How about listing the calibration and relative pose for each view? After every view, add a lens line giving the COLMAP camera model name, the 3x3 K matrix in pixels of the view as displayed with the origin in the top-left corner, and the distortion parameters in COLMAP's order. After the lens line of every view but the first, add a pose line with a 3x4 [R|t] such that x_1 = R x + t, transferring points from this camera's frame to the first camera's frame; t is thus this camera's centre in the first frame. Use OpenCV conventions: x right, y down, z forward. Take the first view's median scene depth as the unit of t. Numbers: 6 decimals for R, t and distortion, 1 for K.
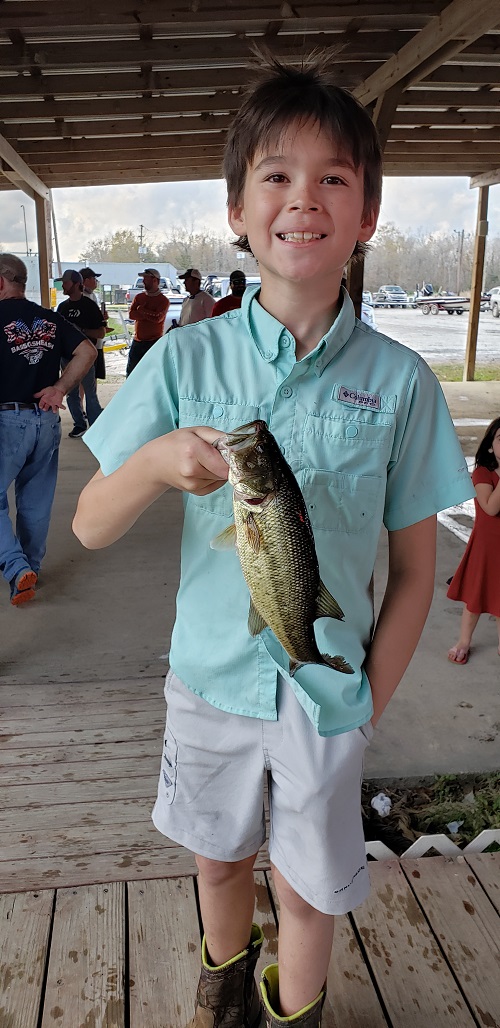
lens RADIAL K [[815.7, 0, 257.5], [0, 815.7, 512.9], [0, 0, 1]] dist [-0.008616, 0.046028]
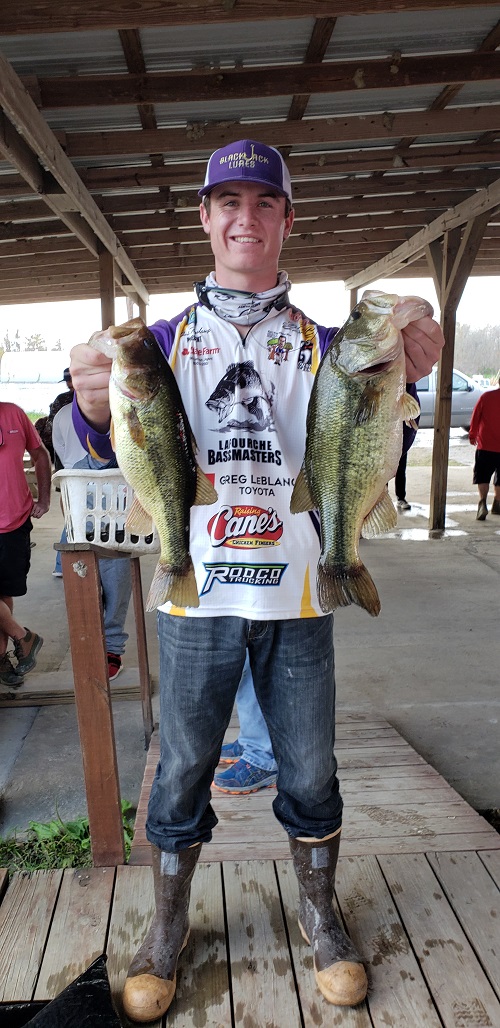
lens RADIAL K [[808.6, 0, 261.2], [0, 808.6, 522.9], [0, 0, 1]] dist [-0.006871, 0.036397]
pose [[0.997695, -0.001590, -0.067845, -0.082643], [-0.004251, 0.996298, -0.085866, 0.005780], [0.067730, 0.085956, 0.993994, -0.127243]]
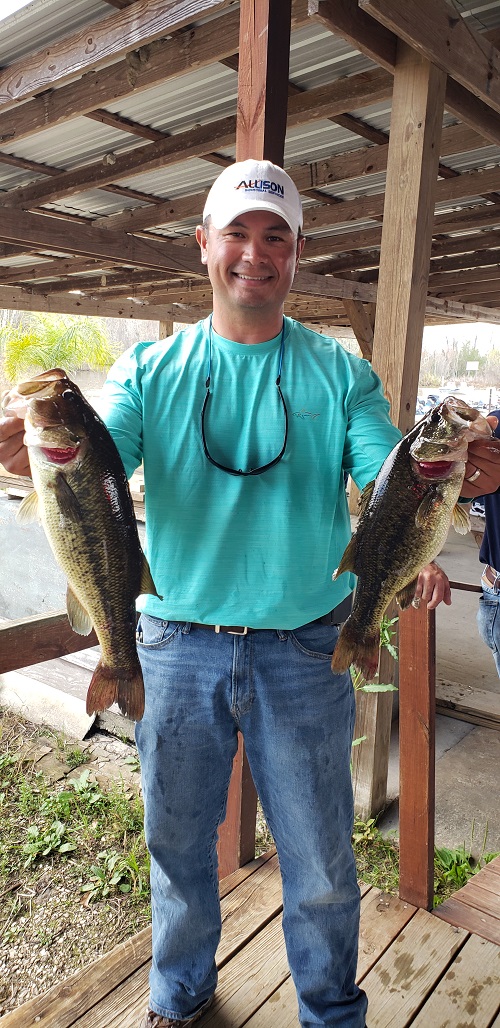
lens RADIAL K [[809.4, 0, 264.1], [0, 809.4, 500.9], [0, 0, 1]] dist [-0.002029, 0.035420]
pose [[0.713180, 0.137448, -0.687373, 0.011934], [-0.221910, 0.974424, -0.035394, -0.021410], [0.664929, 0.177778, 0.725441, -0.087299]]
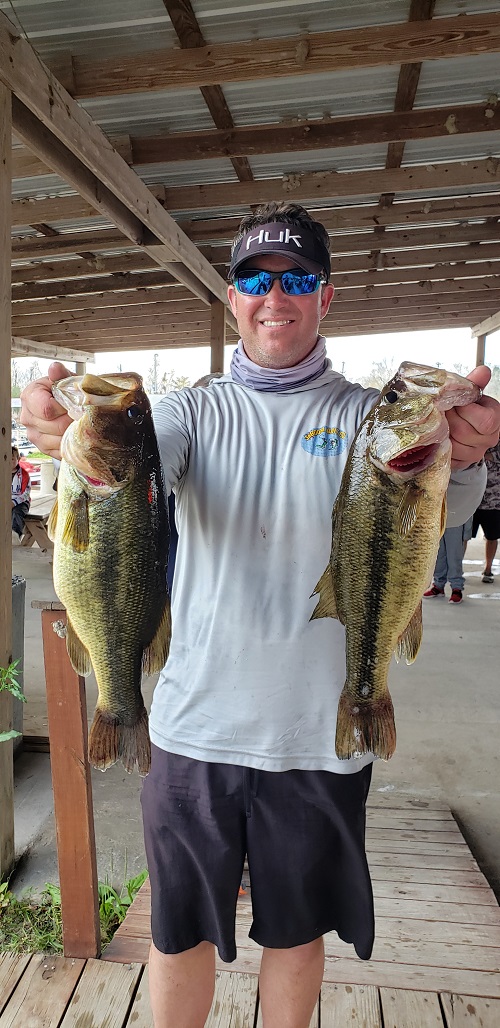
lens RADIAL K [[810.9, 0, 247.7], [0, 810.9, 499.8], [0, 0, 1]] dist [-0.005640, 0.040129]
pose [[0.968917, 0.033347, -0.245128, -0.025802], [-0.074146, 0.984466, -0.159150, -0.010503], [0.236013, 0.172379, 0.956339, -0.087456]]
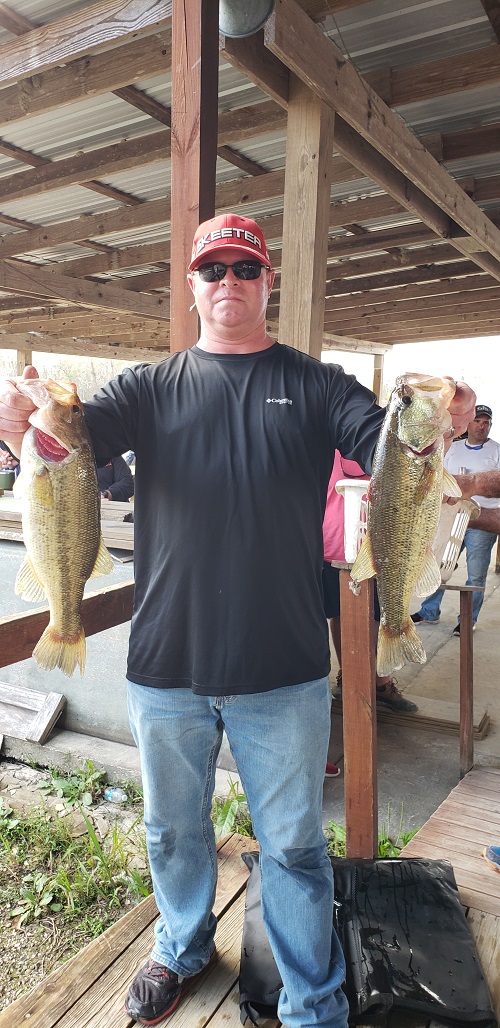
lens RADIAL K [[810.5, 0, 244.3], [0, 810.5, 511.9], [0, 0, 1]] dist [-0.000426, 0.030843]
pose [[0.818084, 0.088524, -0.568245, -0.007141], [-0.169294, 0.981370, -0.090845, 0.004306], [0.549617, 0.170520, 0.817829, -0.131437]]
